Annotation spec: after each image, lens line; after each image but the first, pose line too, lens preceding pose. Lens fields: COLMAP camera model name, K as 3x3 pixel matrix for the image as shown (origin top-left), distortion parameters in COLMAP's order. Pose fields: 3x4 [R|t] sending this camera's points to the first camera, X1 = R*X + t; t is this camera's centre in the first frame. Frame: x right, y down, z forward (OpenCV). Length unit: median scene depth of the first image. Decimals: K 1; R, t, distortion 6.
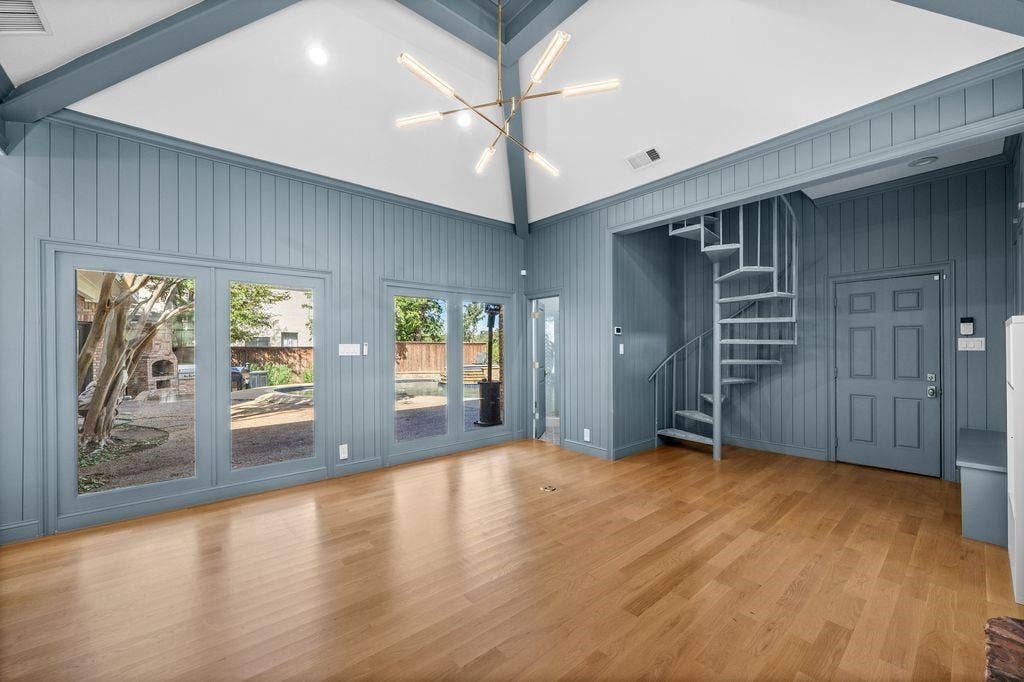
lens RADIAL K [[396.9, 0, 513.9], [0, 396.9, 346.7], [0, 0, 1]] dist [0.000093, 0.000051]
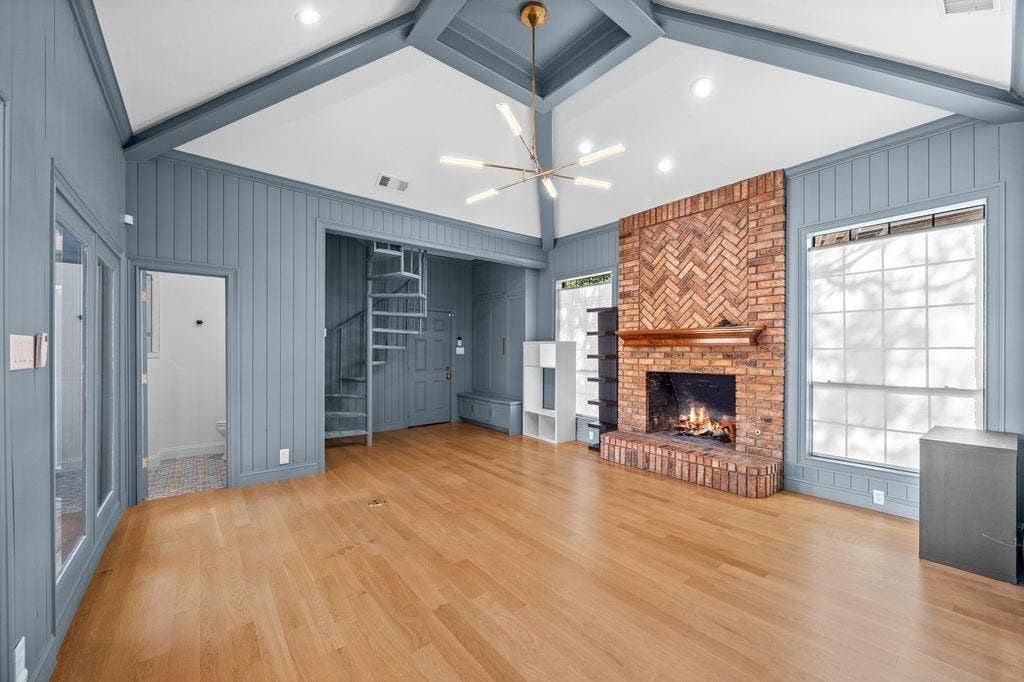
lens RADIAL K [[396.9, 0, 513.3], [0, 396.9, 346.5], [0, 0, 1]] dist [0.000093, 0.000051]
pose [[0.036077, 0.022616, 0.999093, -0.762614], [-0.001091, 0.999744, -0.022591, 0.015190], [-0.999348, -0.000275, 0.036093, 0.601962]]
